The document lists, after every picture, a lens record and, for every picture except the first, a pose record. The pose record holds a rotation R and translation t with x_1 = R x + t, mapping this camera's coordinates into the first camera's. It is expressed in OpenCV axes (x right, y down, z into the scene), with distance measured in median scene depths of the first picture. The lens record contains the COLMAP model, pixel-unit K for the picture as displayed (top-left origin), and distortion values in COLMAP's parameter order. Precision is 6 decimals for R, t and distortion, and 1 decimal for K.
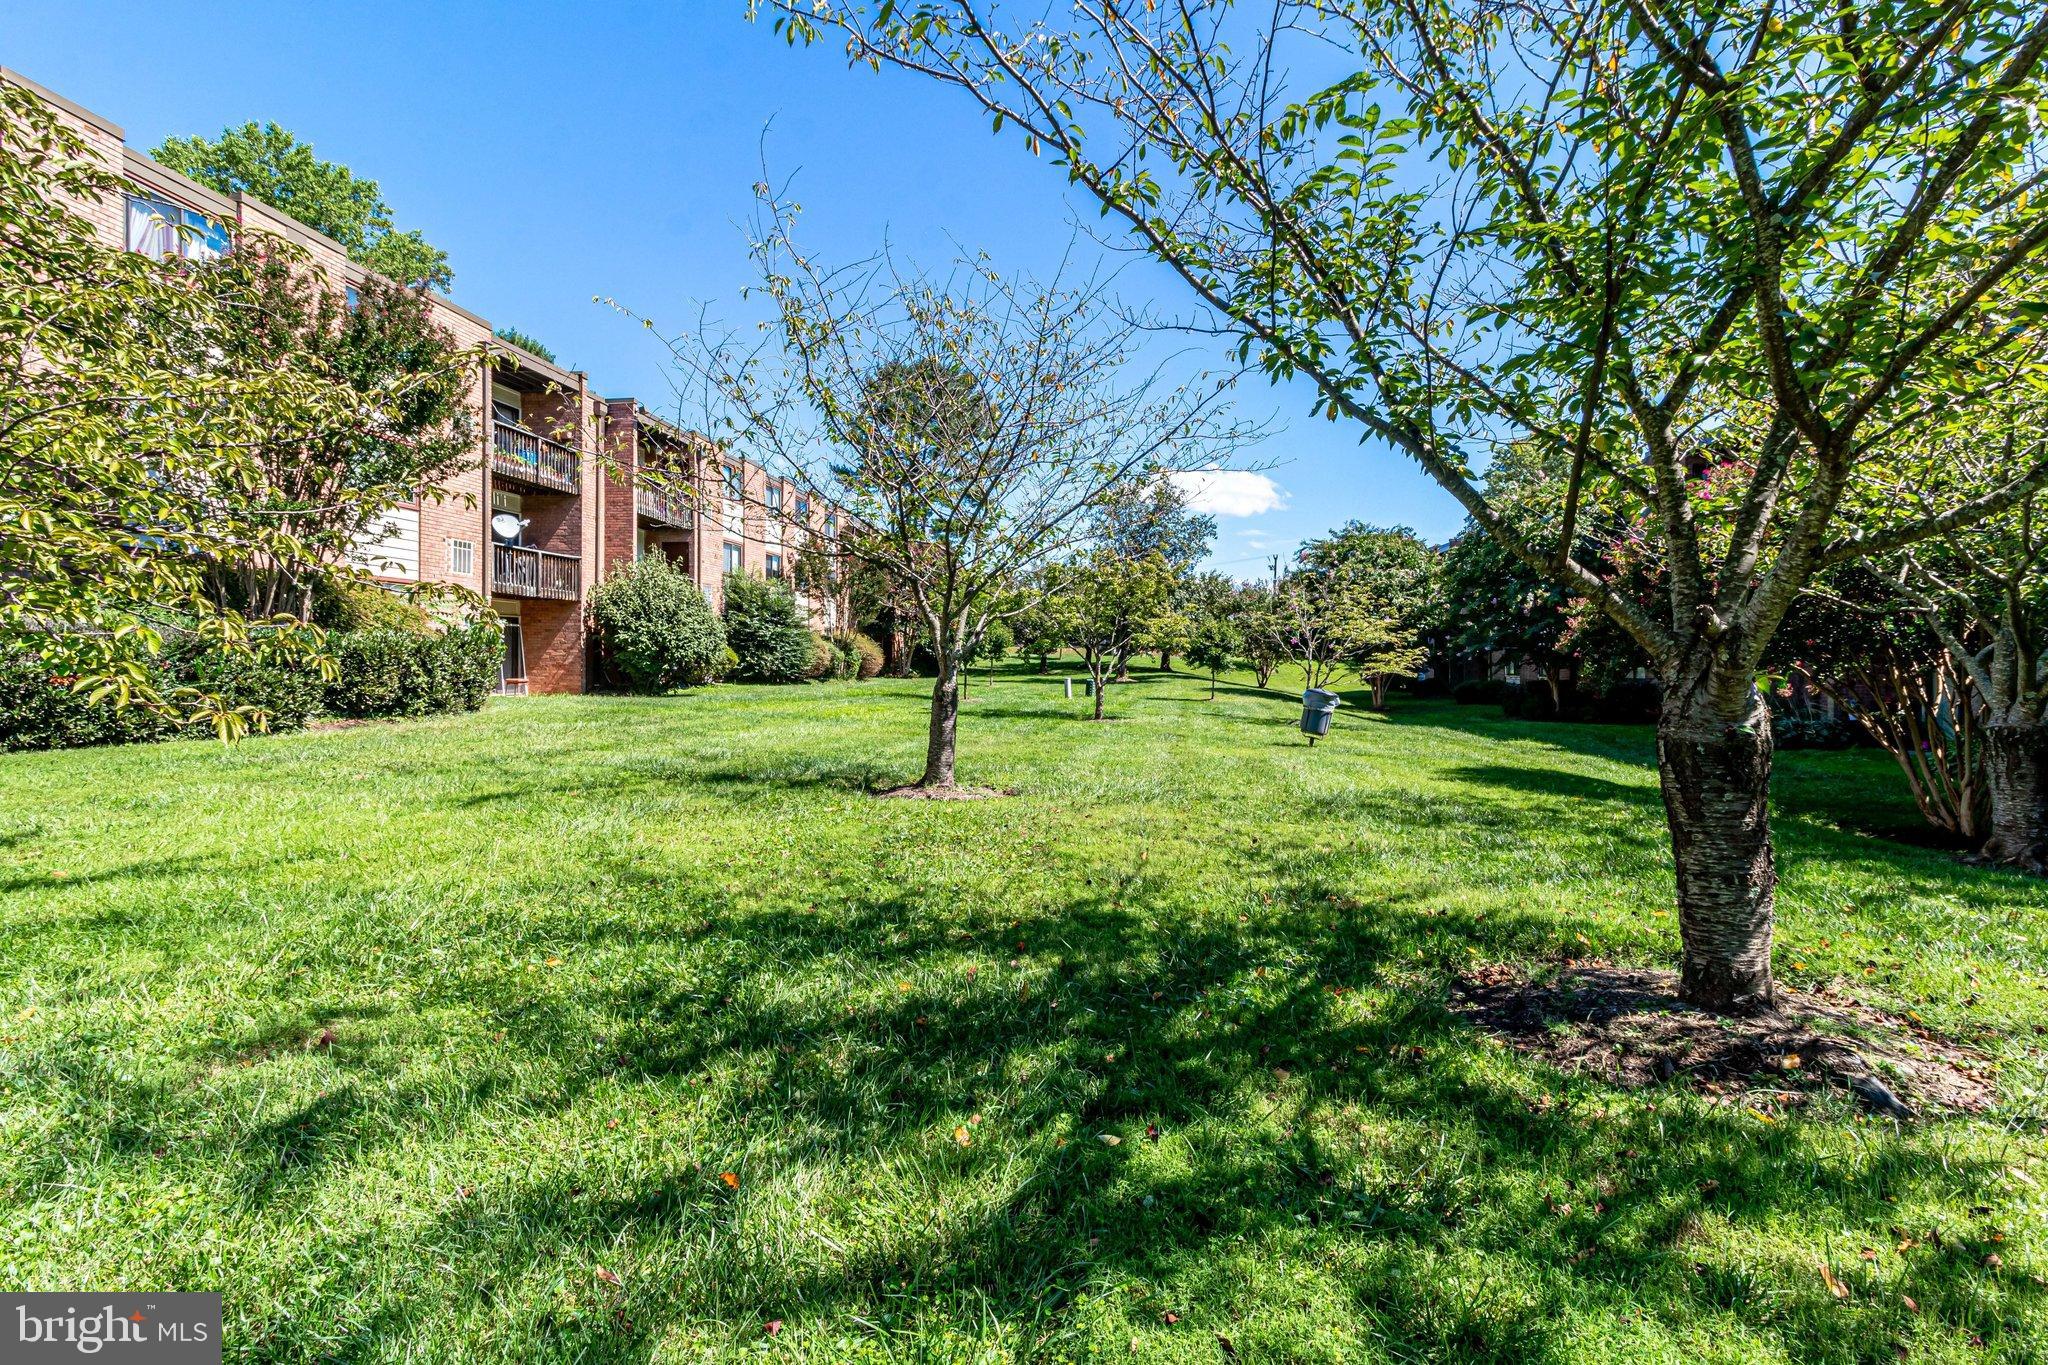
lens RADIAL K [[956.6, 0, 1027.0], [0, 956.6, 668.4], [0, 0, 1]] dist [0.005053, 0.000445]
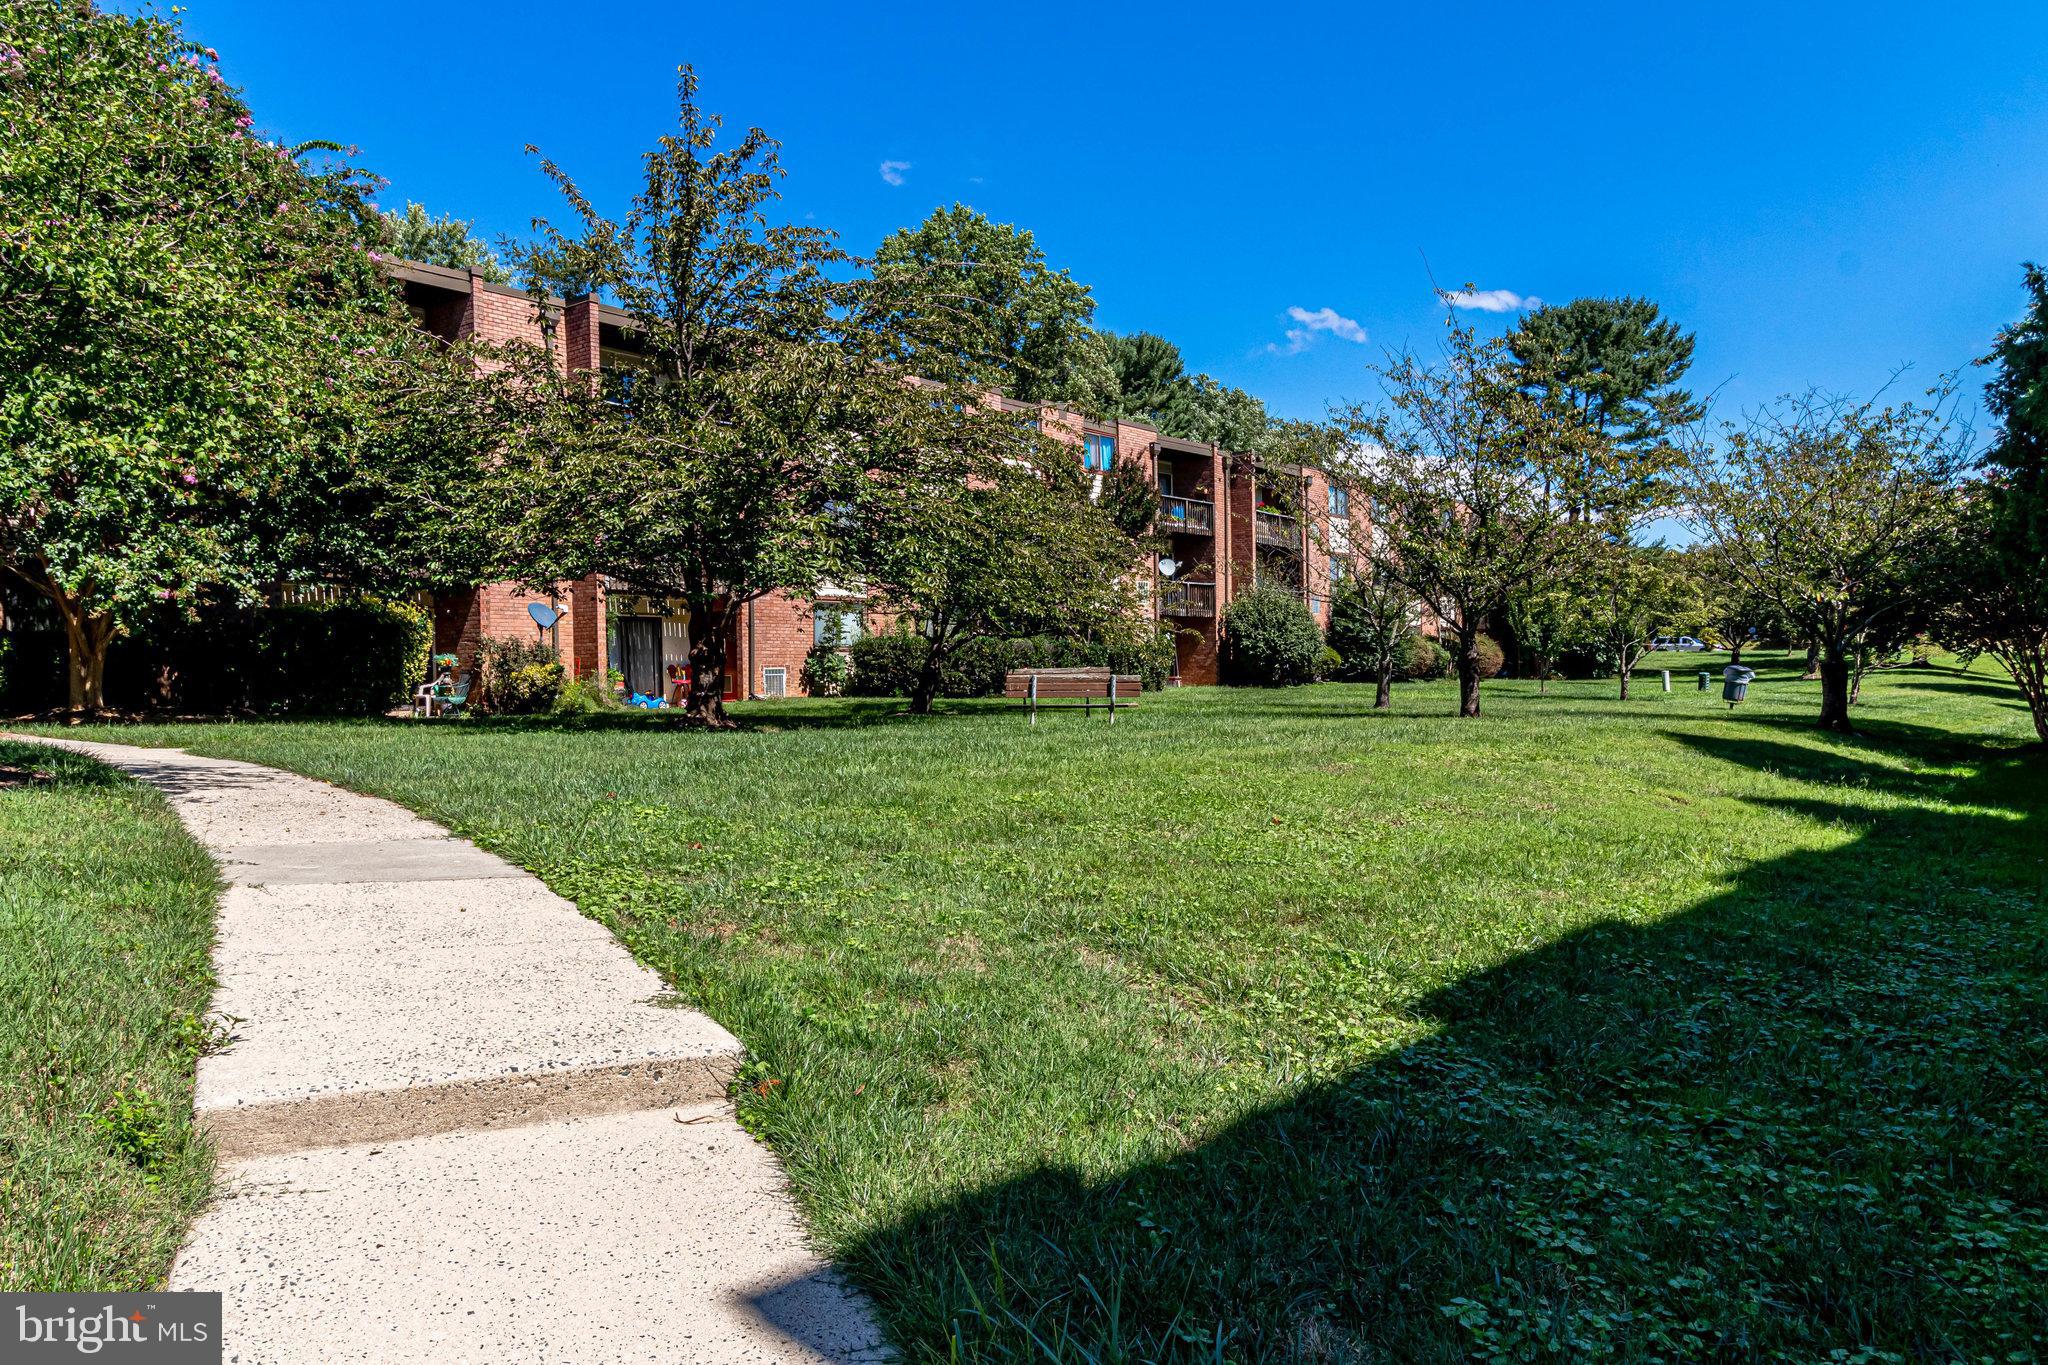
lens RADIAL K [[1340.1, 0, 1024.0], [0, 1340.1, 682.5], [0, 0, 1]] dist [-0.002711, 0.000234]
pose [[0.842112, -0.013156, -0.539142, 0.298603], [0.013260, 0.999905, -0.003688, 0.022603], [0.539140, -0.004043, 0.842206, -0.681131]]
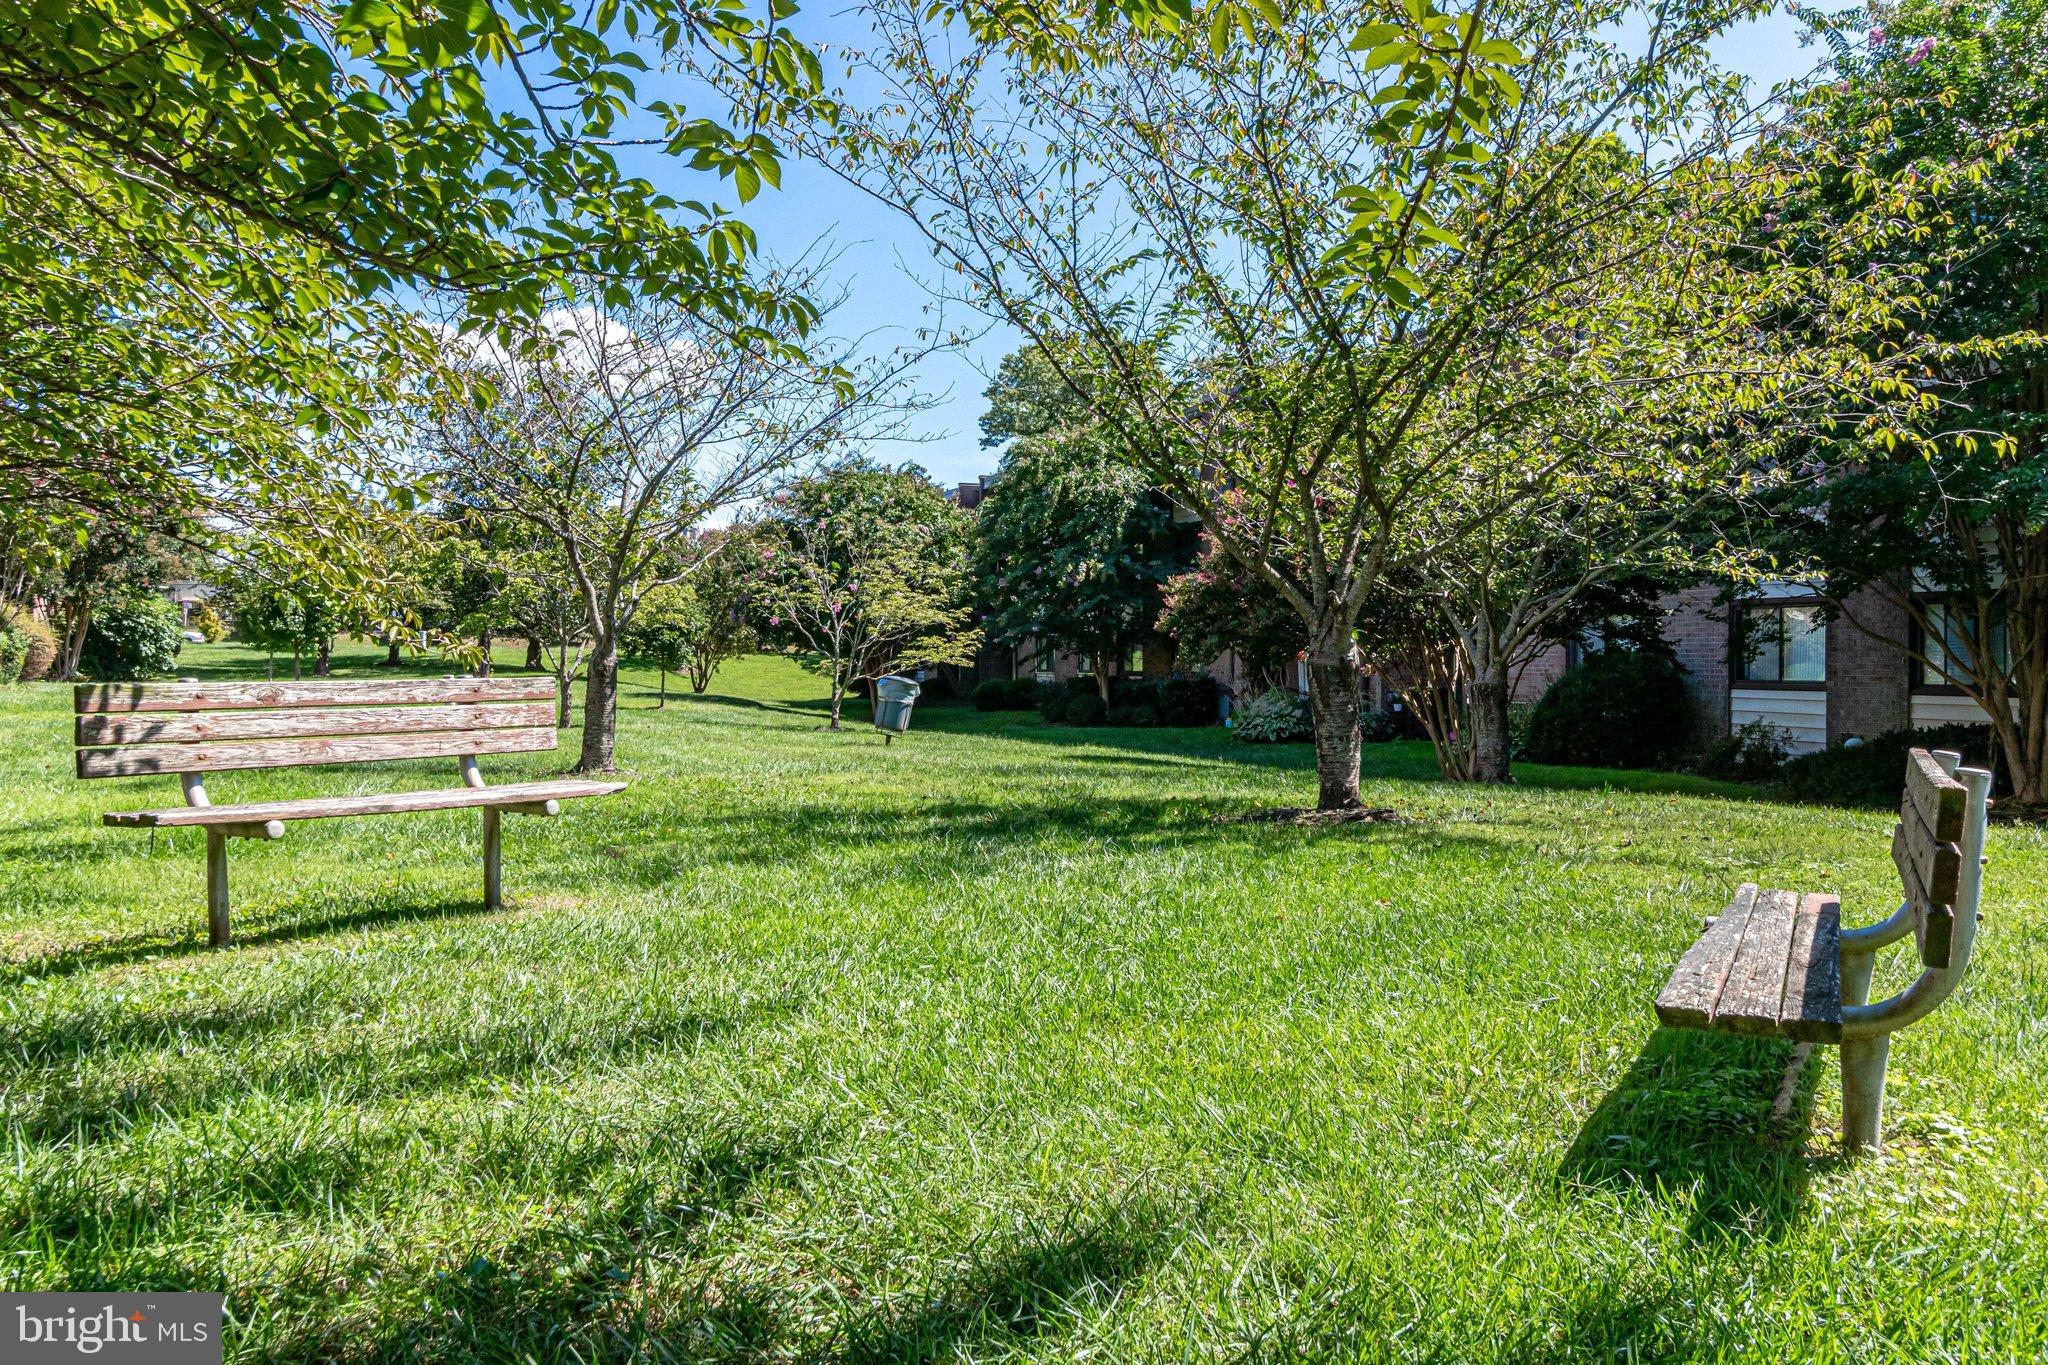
lens RADIAL K [[1618.5, 0, 1024.0], [0, 1618.5, 682.5], [0, 0, 1]] dist [0.001704, 0.007448]
pose [[0.885620, -0.007094, 0.464356, -0.159762], [0.004187, 0.999965, 0.007291, 0.010841], [-0.464392, -0.004513, 0.885618, -0.187528]]
